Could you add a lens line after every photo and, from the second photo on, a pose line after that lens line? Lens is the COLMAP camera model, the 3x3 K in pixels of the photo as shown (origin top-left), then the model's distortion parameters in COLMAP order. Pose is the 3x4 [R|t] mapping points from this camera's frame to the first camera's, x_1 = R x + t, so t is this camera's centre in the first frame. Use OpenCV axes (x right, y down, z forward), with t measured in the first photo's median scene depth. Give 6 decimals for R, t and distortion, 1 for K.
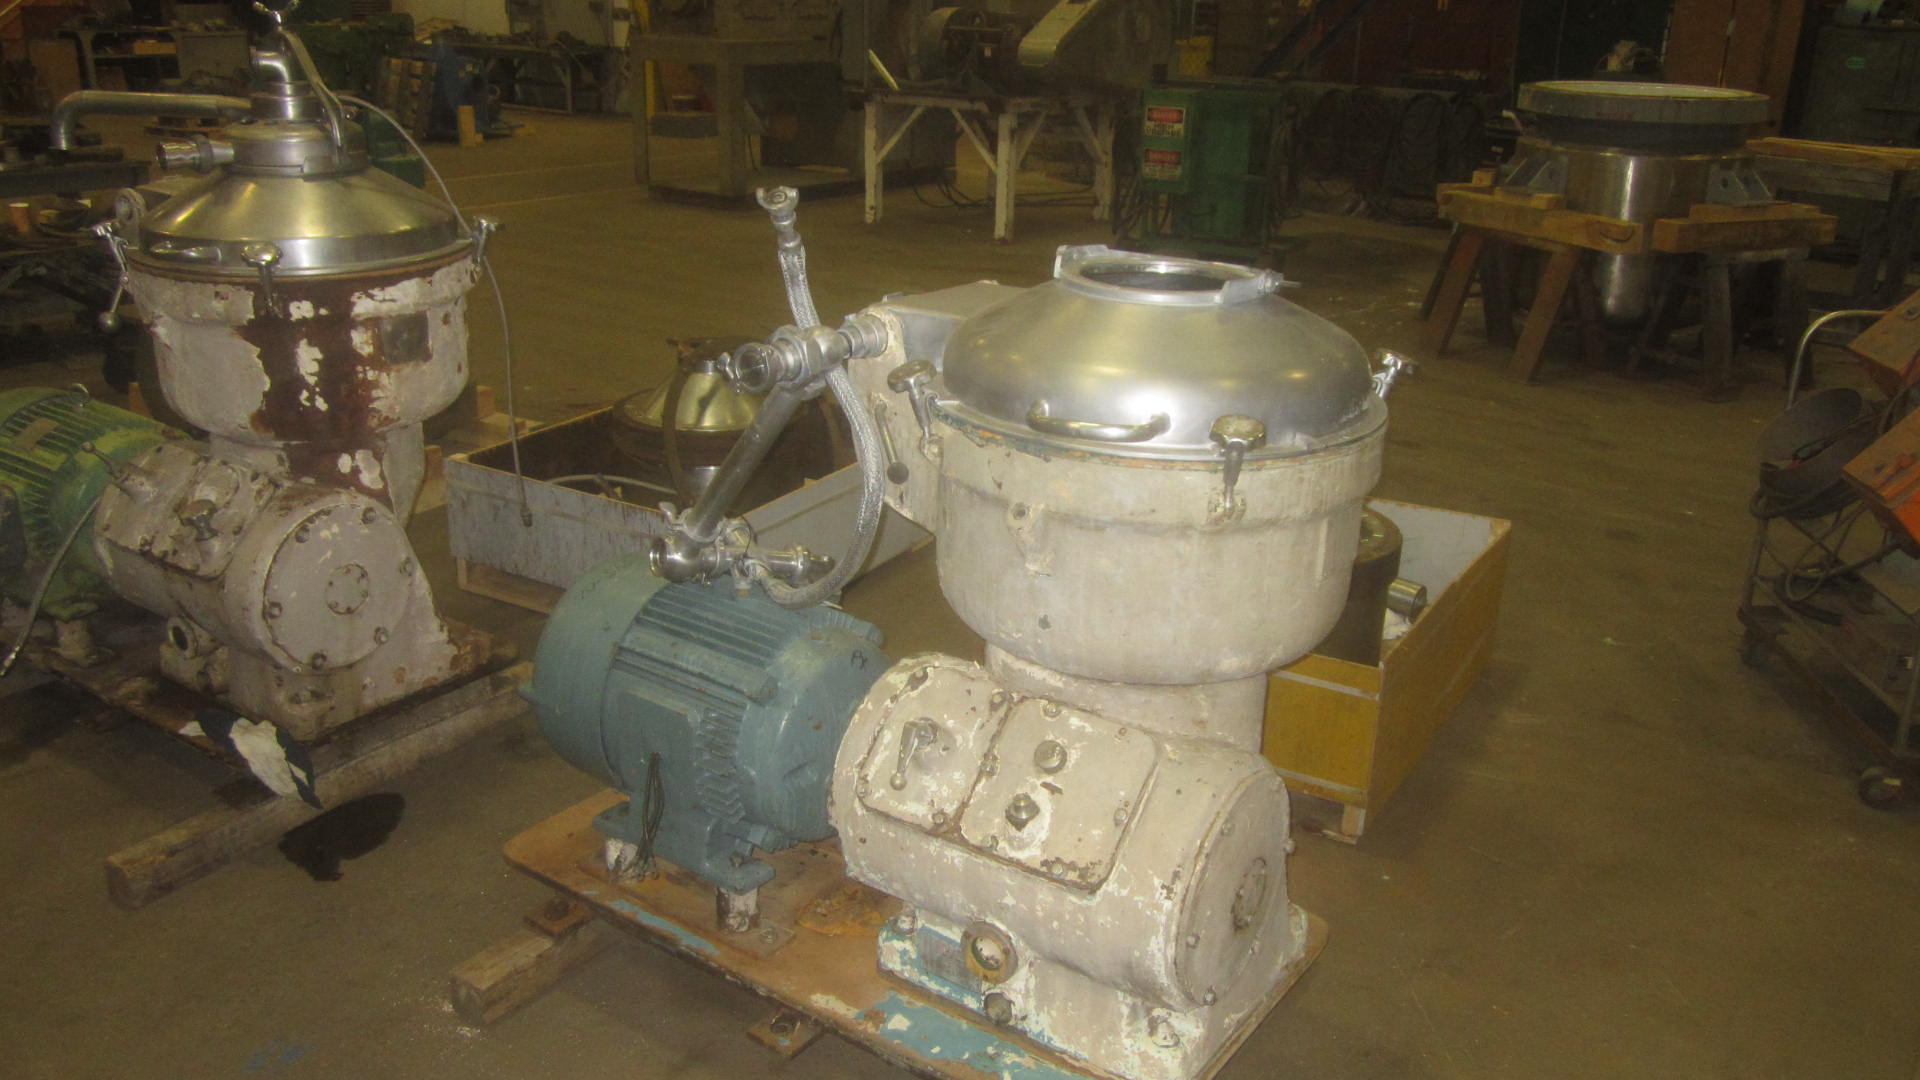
lens RADIAL K [[1644.6, 0, 960.0], [0, 1644.6, 540.0], [0, 0, 1]] dist [0.000221, 0.000897]
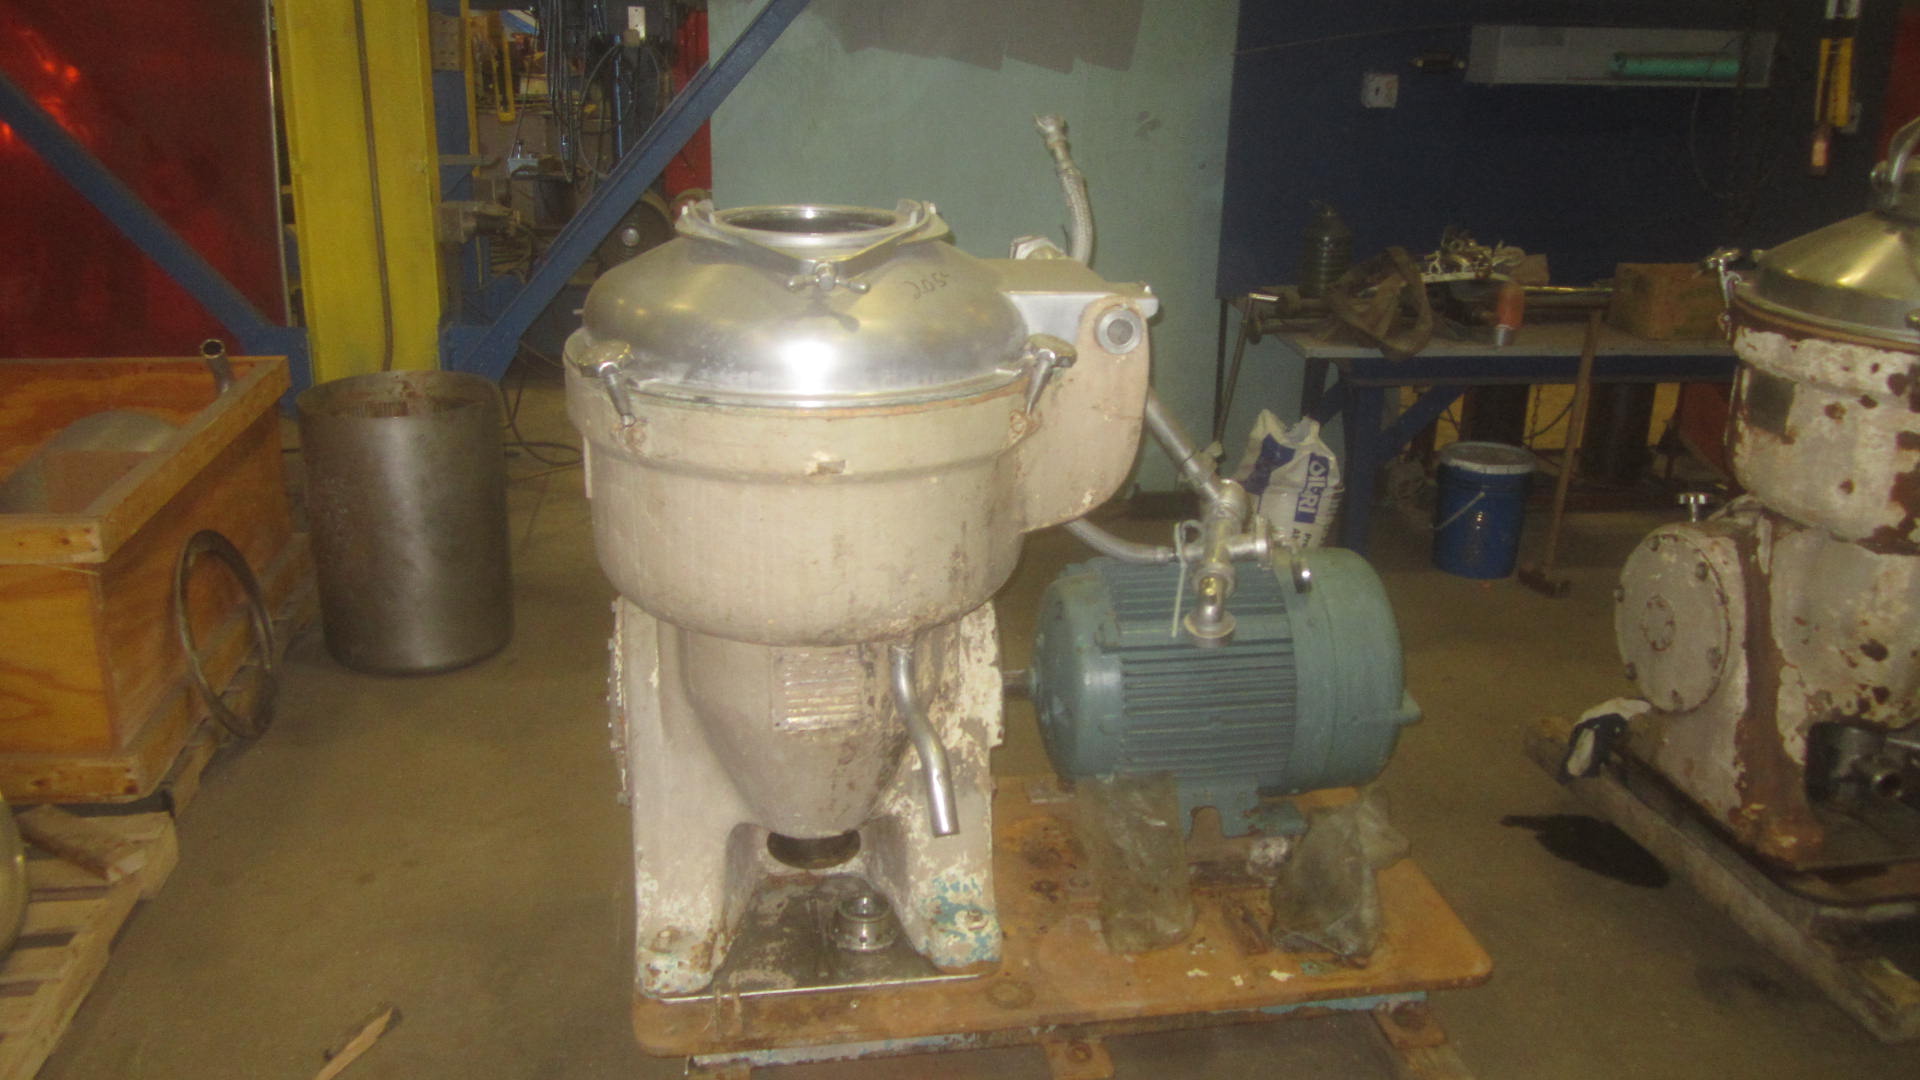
lens RADIAL K [[1644.6, 0, 960.0], [0, 1644.6, 540.0], [0, 0, 1]] dist [0.000221, 0.000897]
pose [[-0.726104, 0.186610, -0.661778, 0.545436], [-0.264034, 0.813003, 0.518952, -0.401991], [0.634869, 0.551545, -0.541053, 1.260773]]
